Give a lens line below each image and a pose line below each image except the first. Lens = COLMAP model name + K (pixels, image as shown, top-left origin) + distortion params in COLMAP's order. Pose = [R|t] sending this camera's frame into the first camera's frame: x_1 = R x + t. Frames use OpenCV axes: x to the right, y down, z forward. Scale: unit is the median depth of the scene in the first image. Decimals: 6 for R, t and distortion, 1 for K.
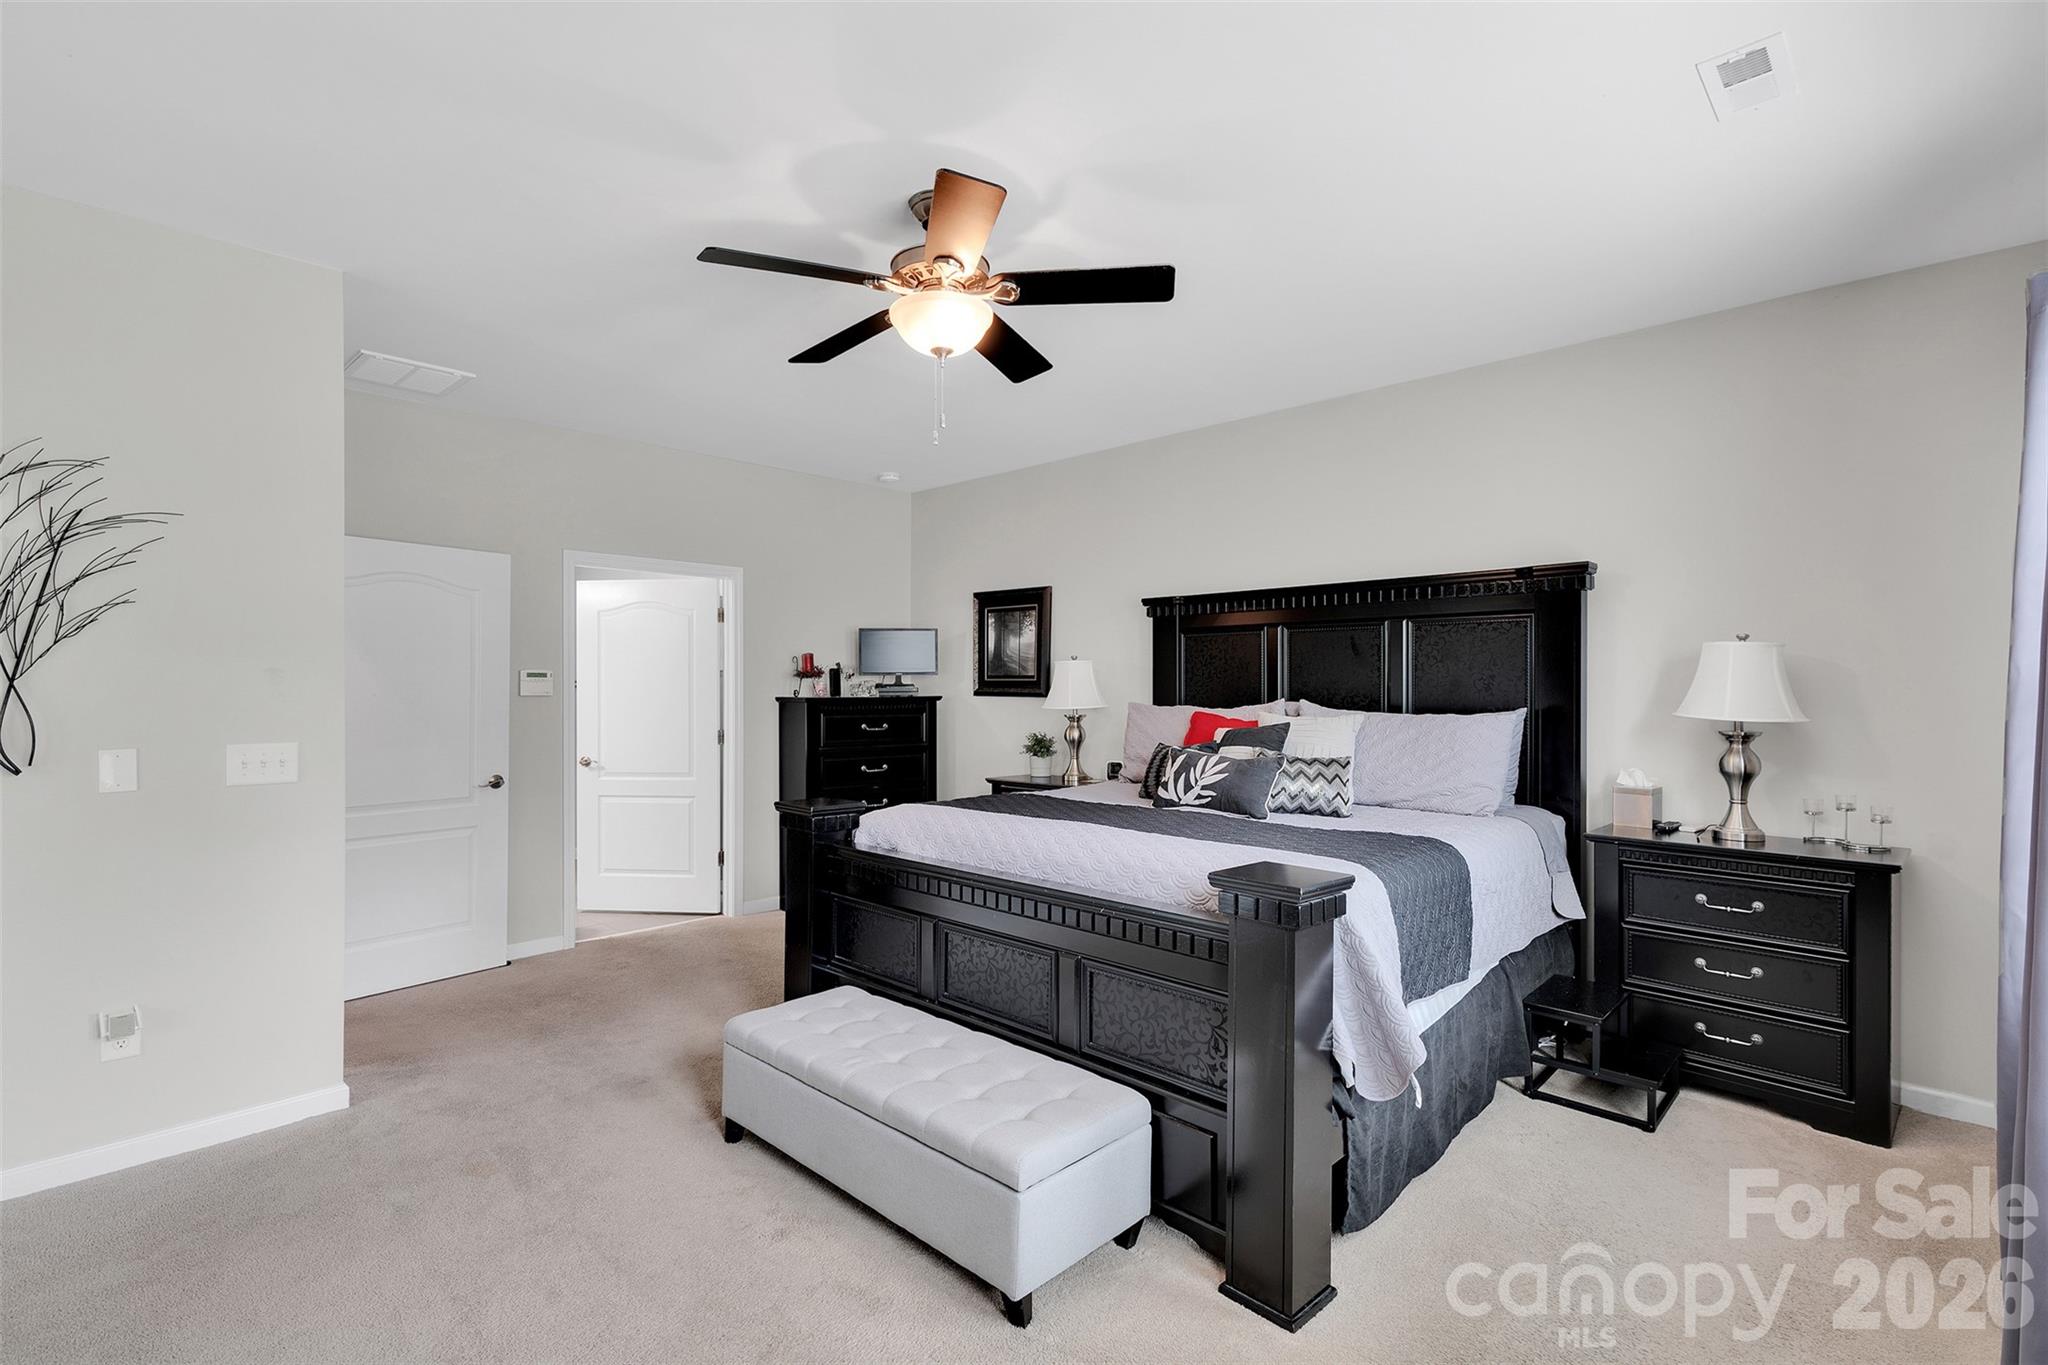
lens RADIAL K [[951.1, 0, 1019.9], [0, 951.1, 691.8], [0, 0, 1]] dist [0.001743, 0.001151]
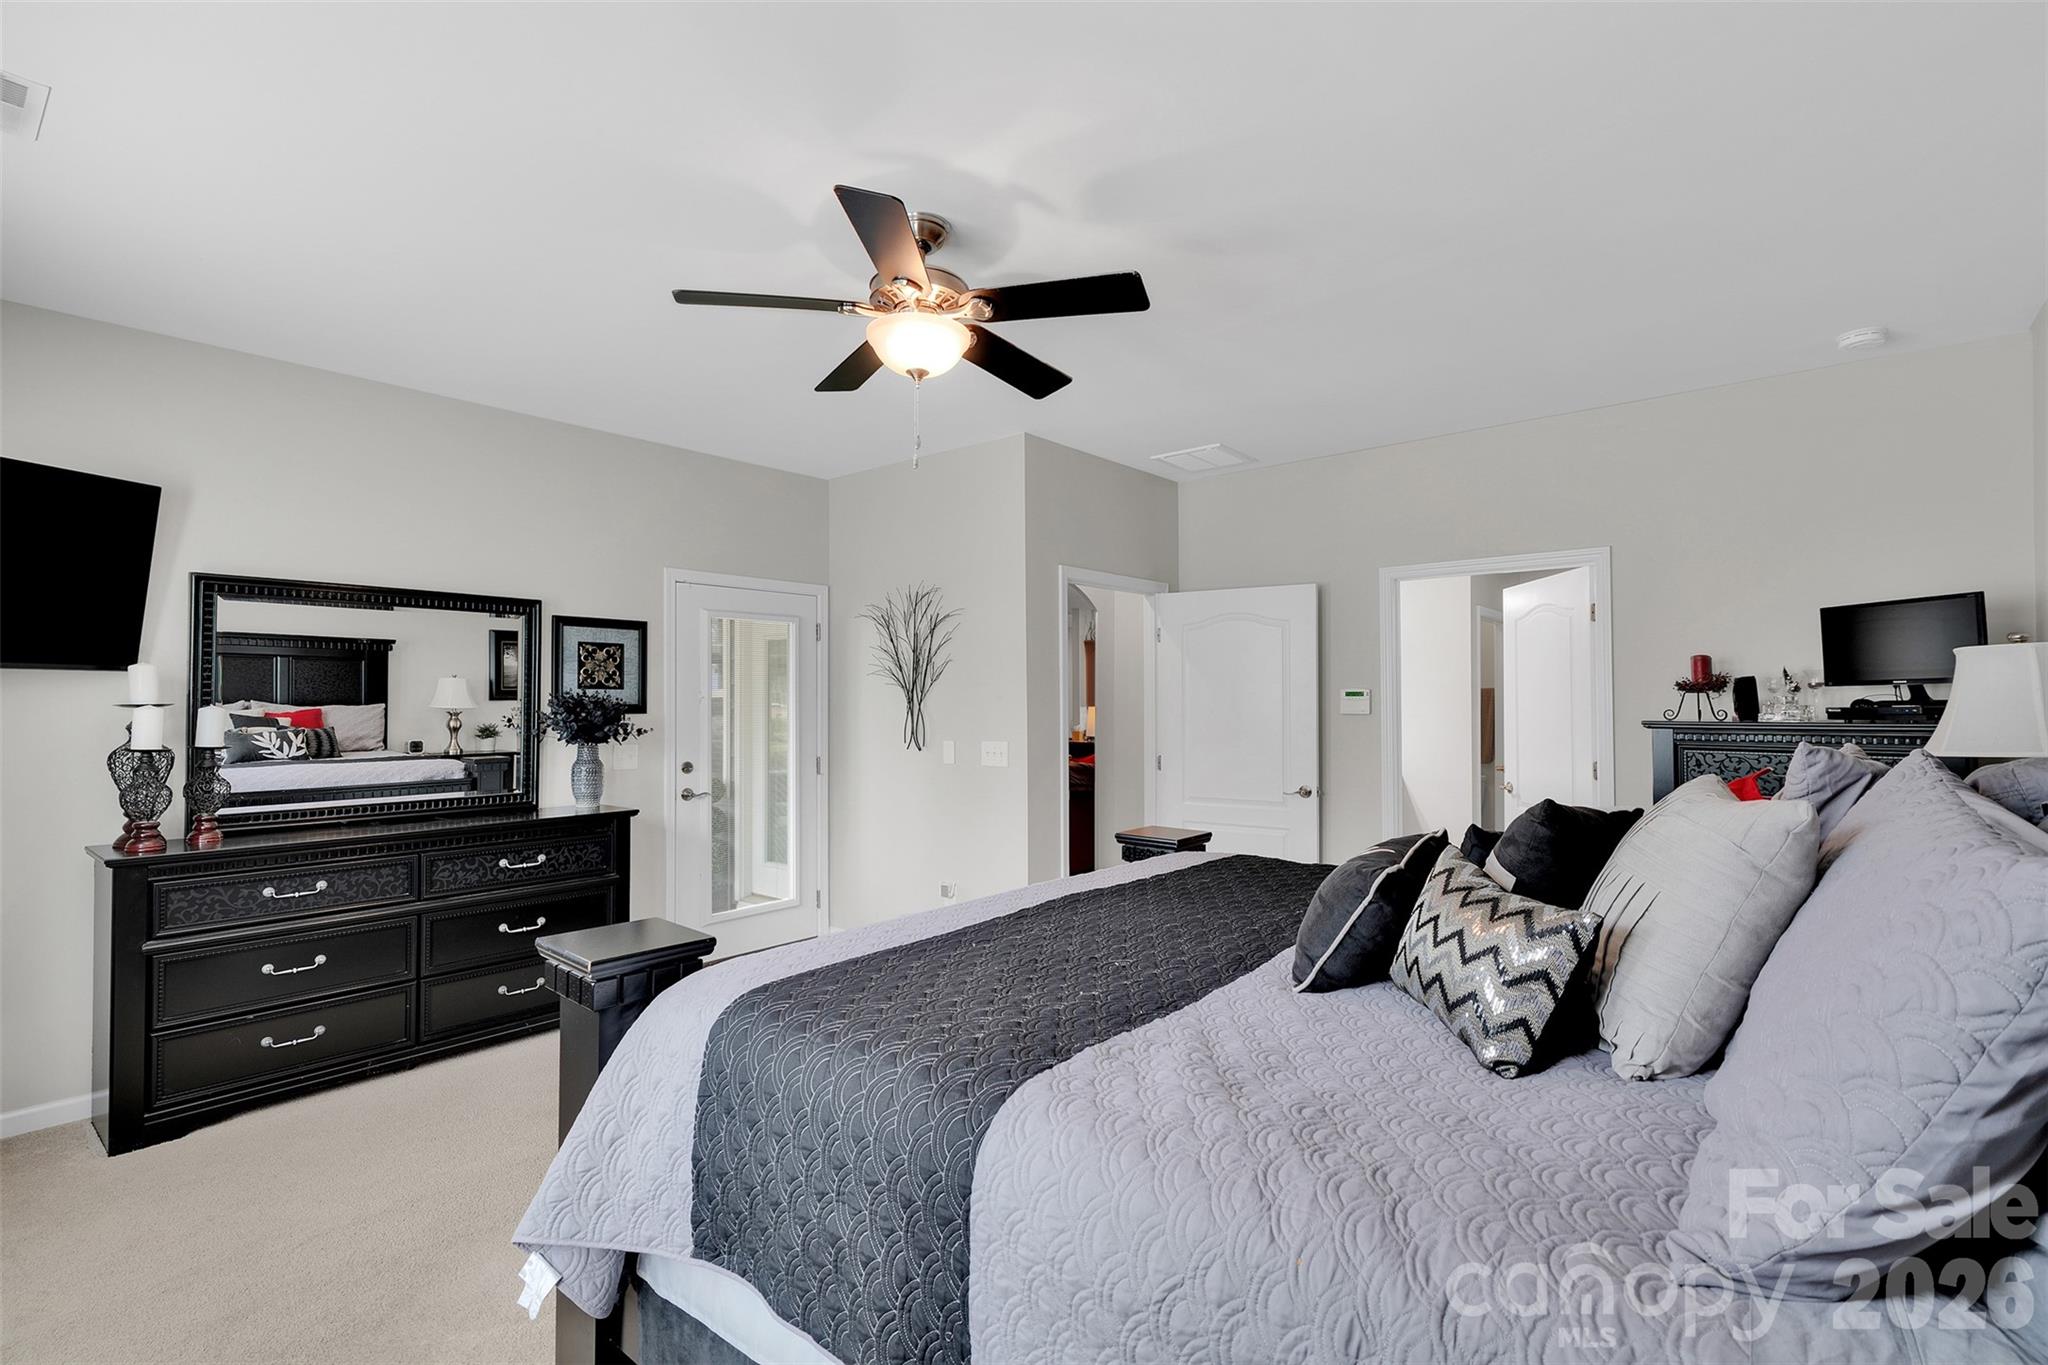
lens RADIAL K [[951.1, 0, 1019.3], [0, 951.1, 684.2], [0, 0, 1]] dist [0.001743, 0.001151]
pose [[0.053577, -0.018598, -0.998391, 0.502564], [-0.002071, 0.999822, -0.018736, -0.008091], [0.998562, 0.003072, 0.053529, 0.582616]]
